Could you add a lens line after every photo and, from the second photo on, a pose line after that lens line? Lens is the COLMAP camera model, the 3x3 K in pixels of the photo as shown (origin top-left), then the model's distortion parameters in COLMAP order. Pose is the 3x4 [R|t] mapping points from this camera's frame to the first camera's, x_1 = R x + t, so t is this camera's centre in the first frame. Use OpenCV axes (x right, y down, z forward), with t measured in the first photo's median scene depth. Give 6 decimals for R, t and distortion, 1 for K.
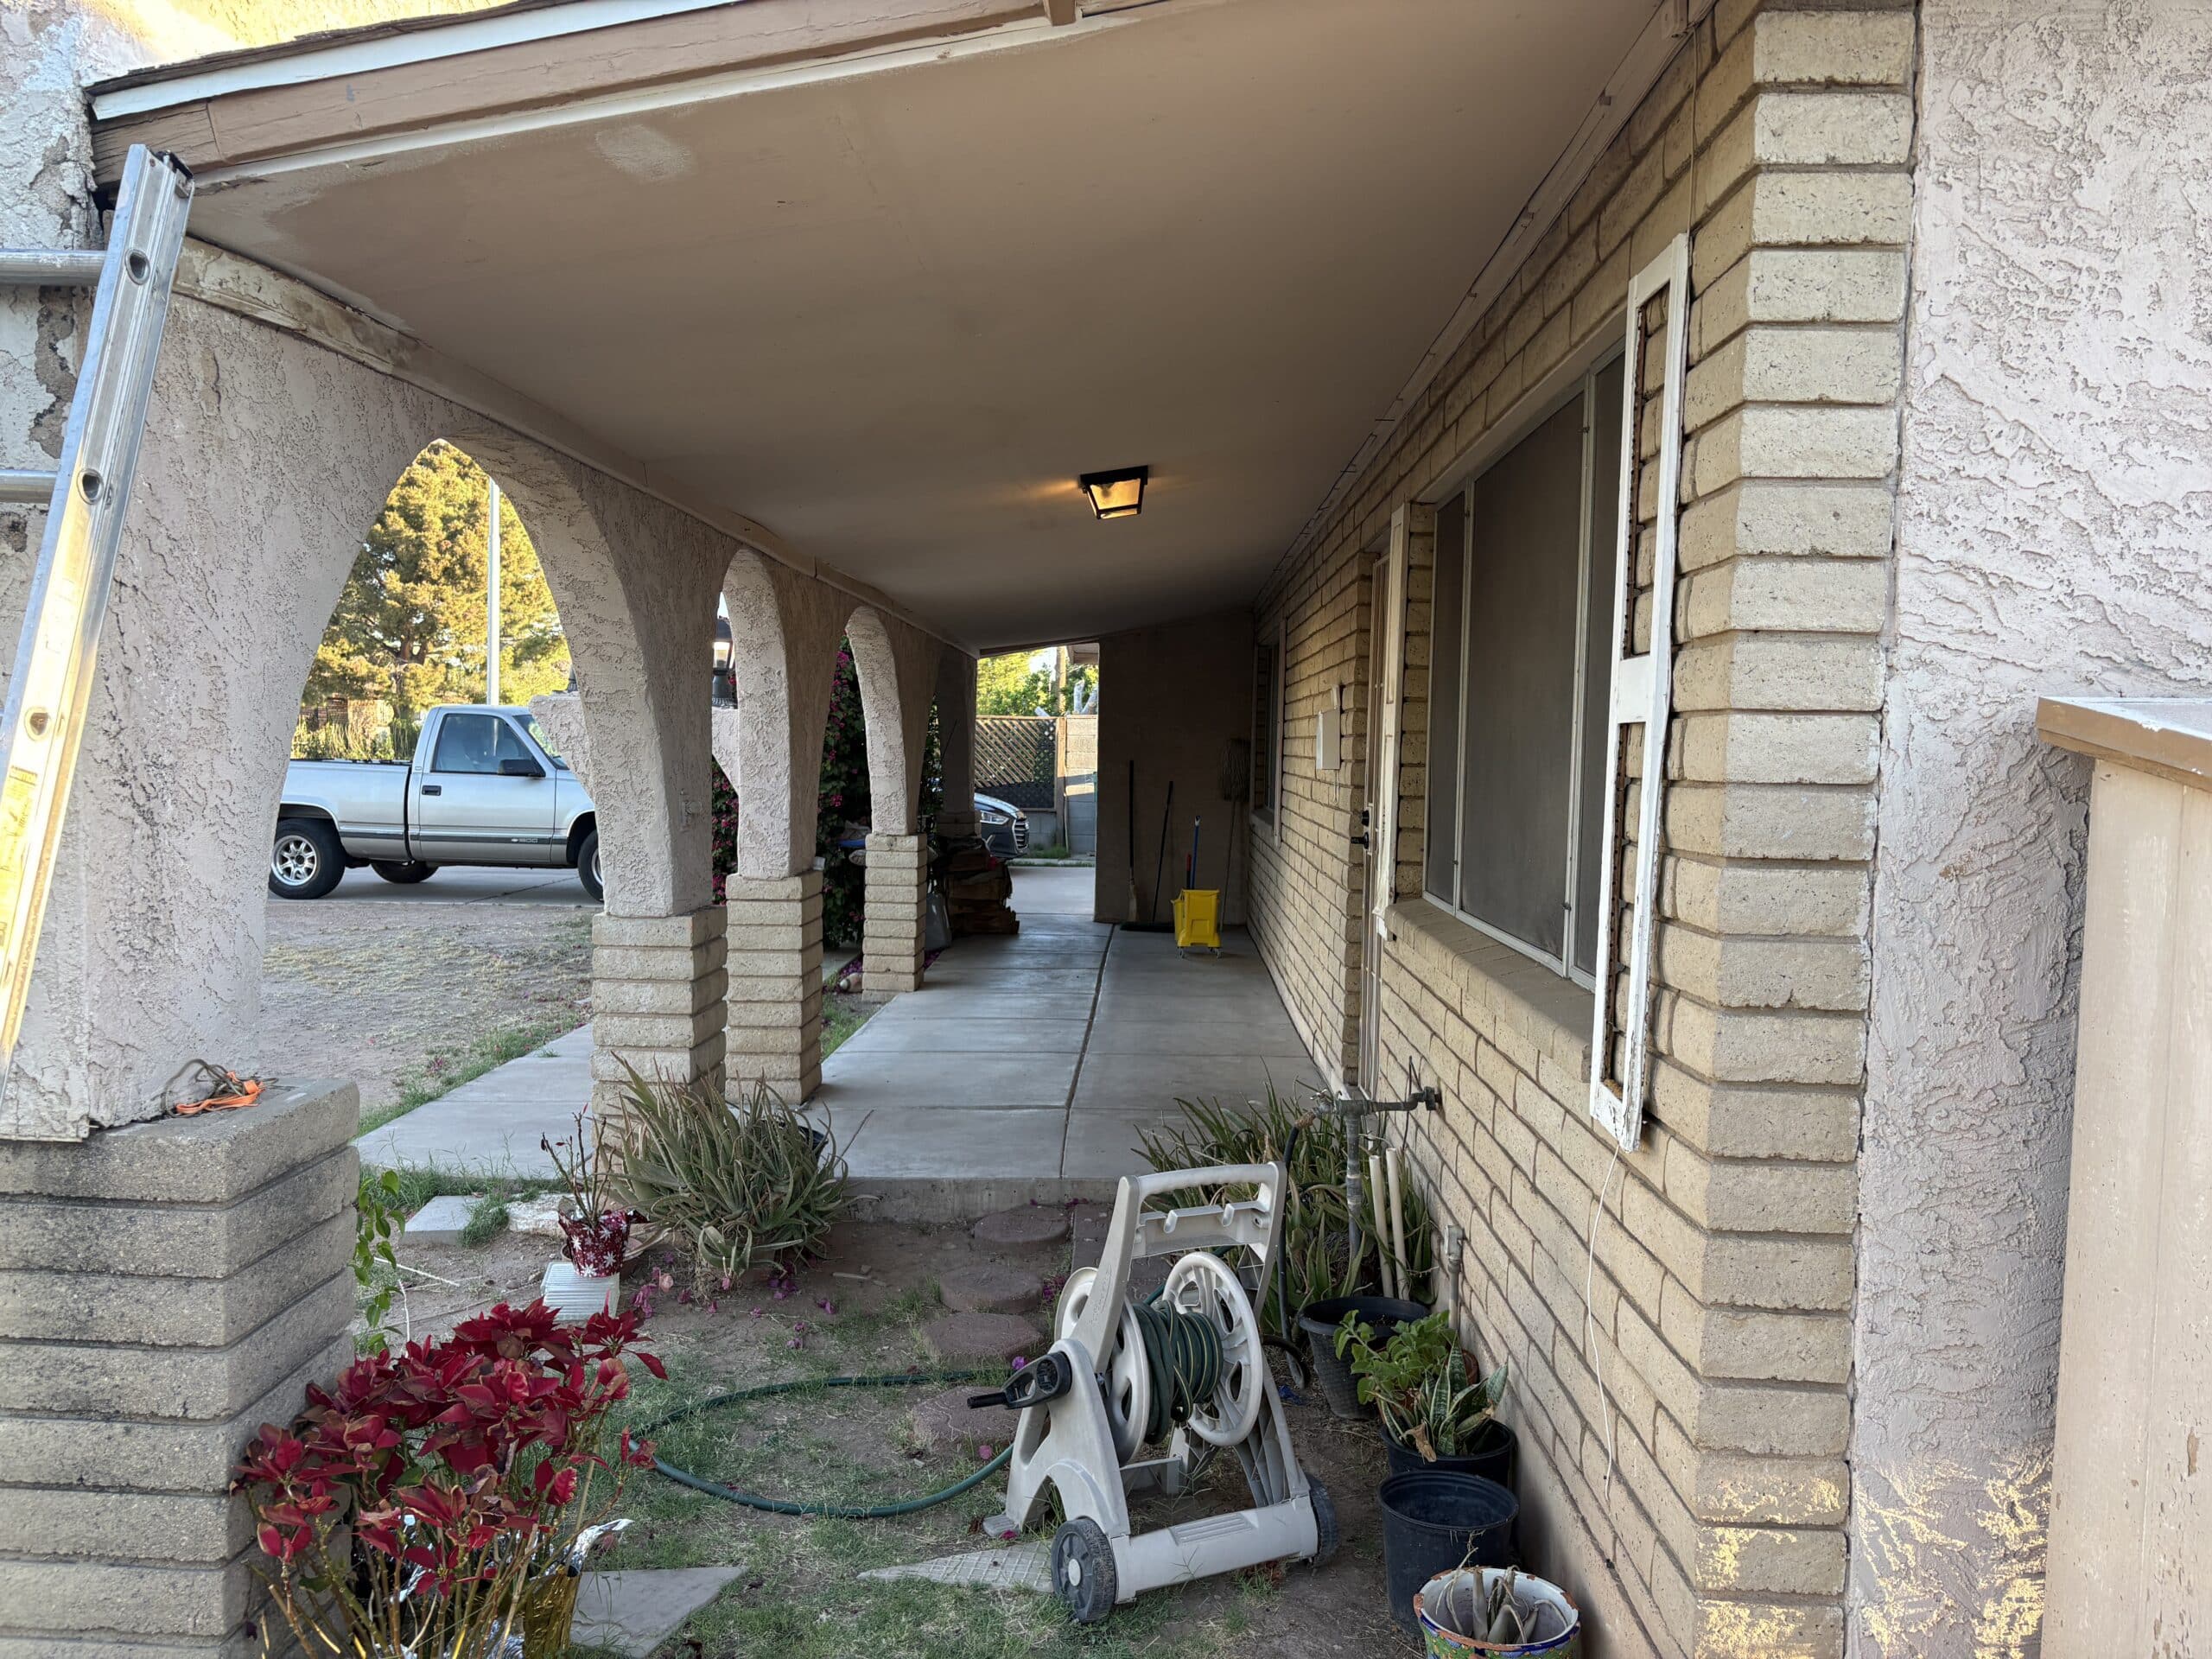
lens RADIAL K [[1665.8, 0, 1090.2], [0, 1665.8, 836.6], [0, 0, 1]] dist [0.023848, -0.015352]
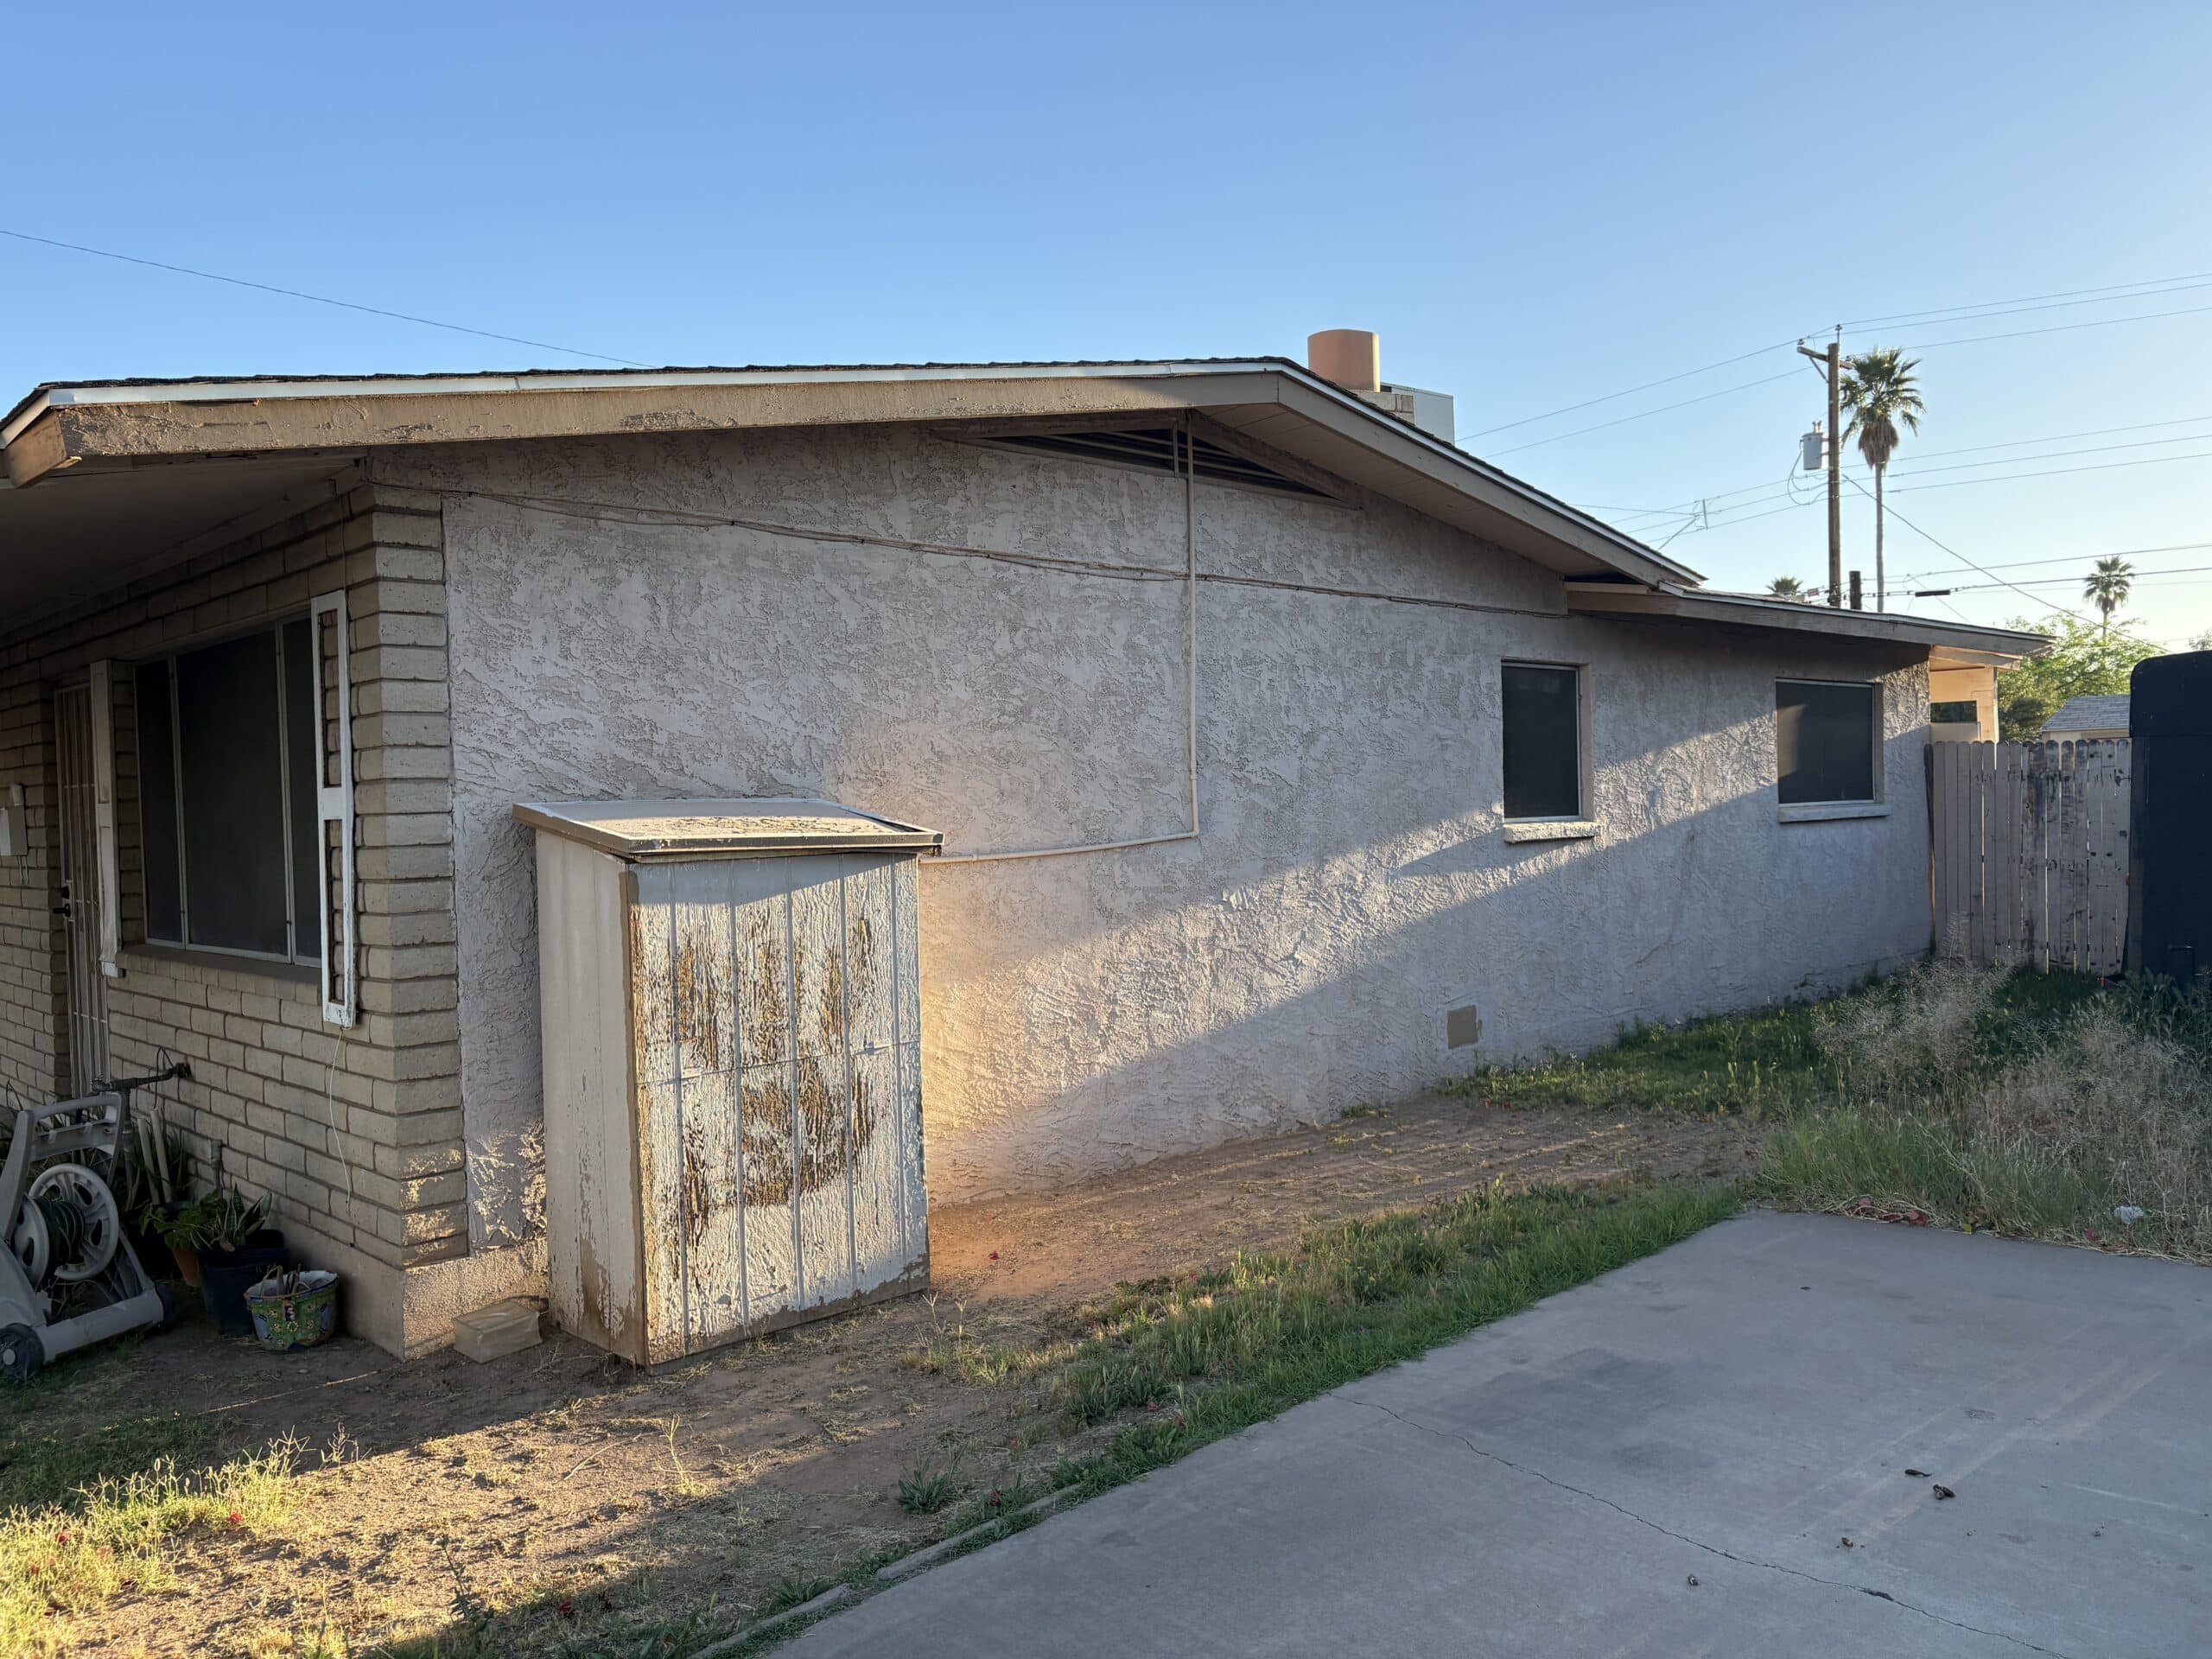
lens RADIAL K [[1665.8, 0, 1091.5], [0, 1665.8, 842.6], [0, 0, 1]] dist [0.023848, -0.015352]
pose [[0.693832, -0.056346, 0.717929, -0.570232], [0.081059, 0.996709, -0.000113, 0.039766], [-0.715560, 0.058273, 0.696116, -1.229977]]
